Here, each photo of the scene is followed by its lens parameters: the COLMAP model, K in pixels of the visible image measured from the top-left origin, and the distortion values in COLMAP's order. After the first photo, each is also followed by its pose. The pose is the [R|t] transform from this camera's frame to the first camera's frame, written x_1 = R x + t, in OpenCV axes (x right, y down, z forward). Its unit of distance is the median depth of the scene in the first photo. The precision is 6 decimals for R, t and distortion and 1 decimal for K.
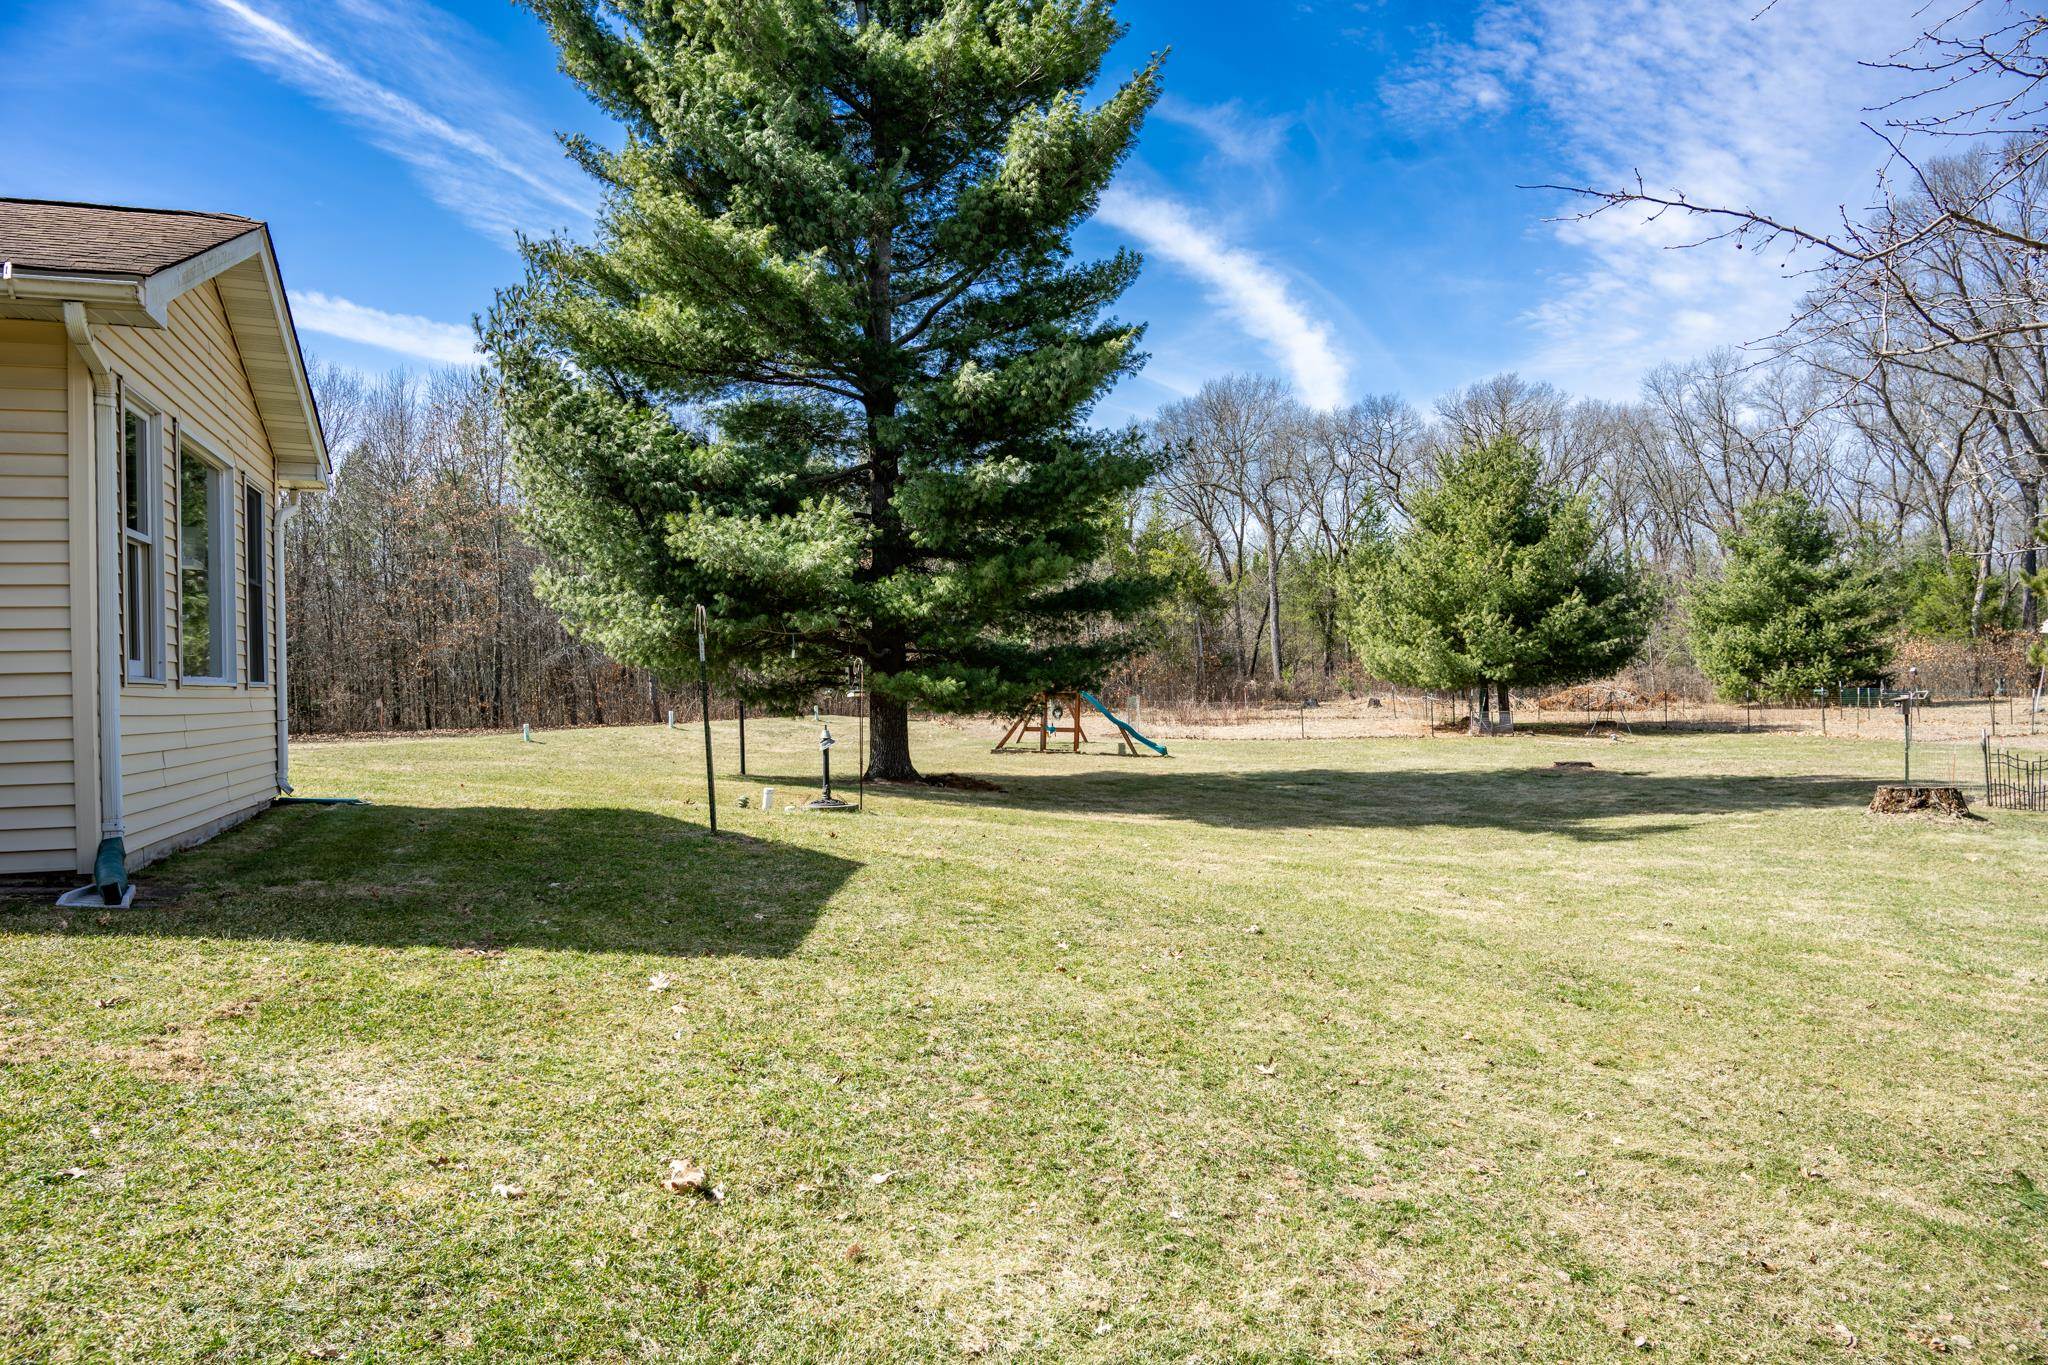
lens RADIAL K [[1465.4, 0, 1022.3], [0, 1465.4, 773.4], [0, 0, 1]] dist [0.054305, 0.002324]
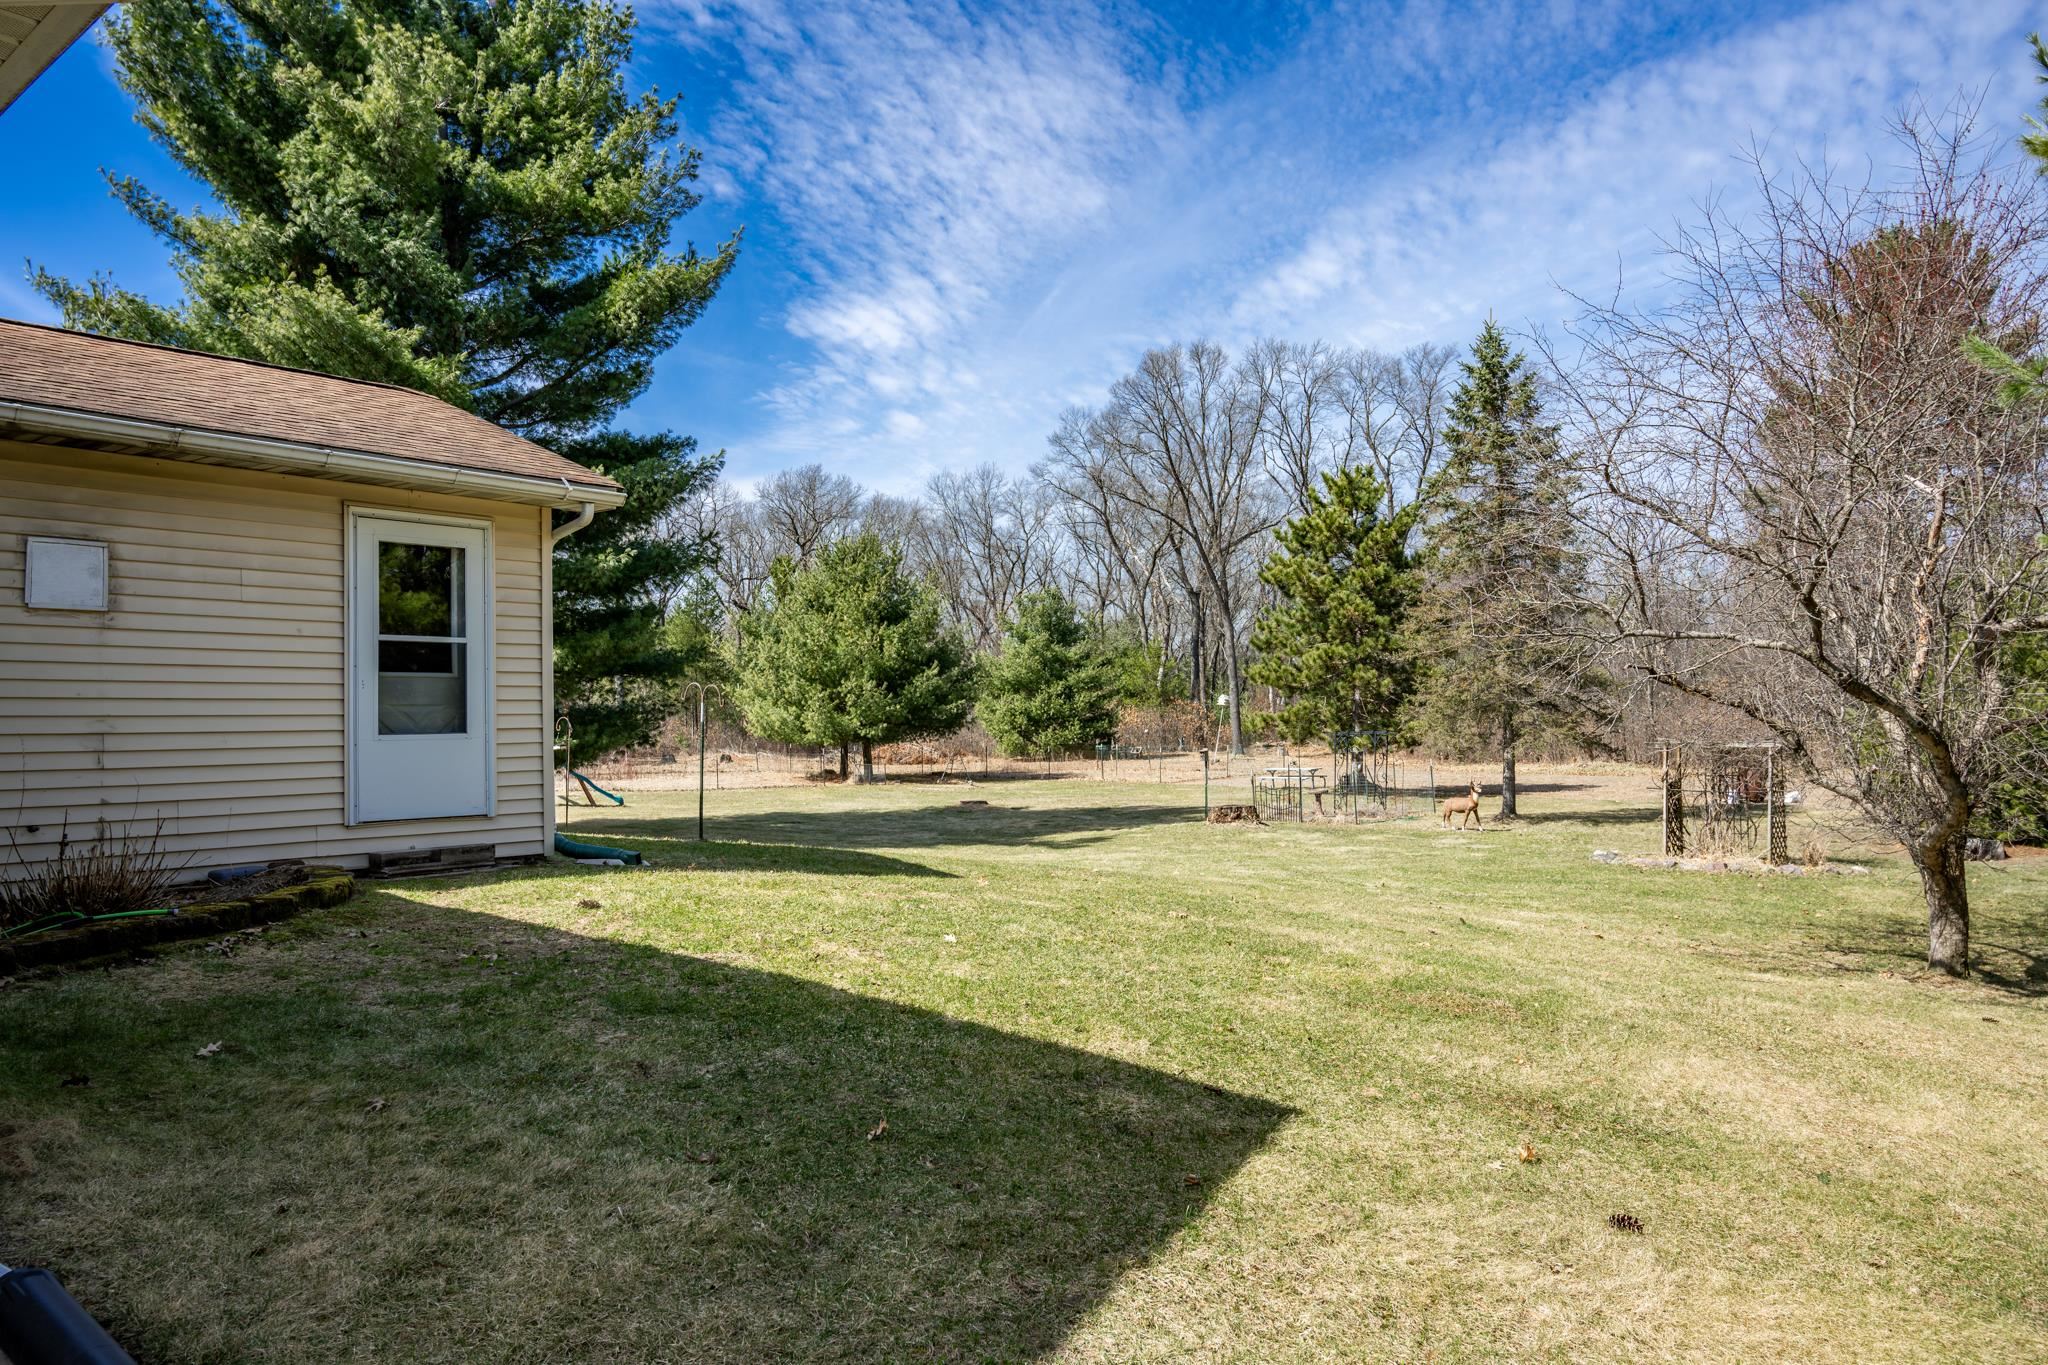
lens RADIAL K [[1465.4, 0, 1022.3], [0, 1465.4, 773.4], [0, 0, 1]] dist [0.054305, 0.002324]
pose [[0.875997, -0.008355, 0.482243, -0.097409], [0.027105, 0.999123, -0.031927, 0.004169], [-0.481553, 0.041039, 0.875455, -0.057968]]
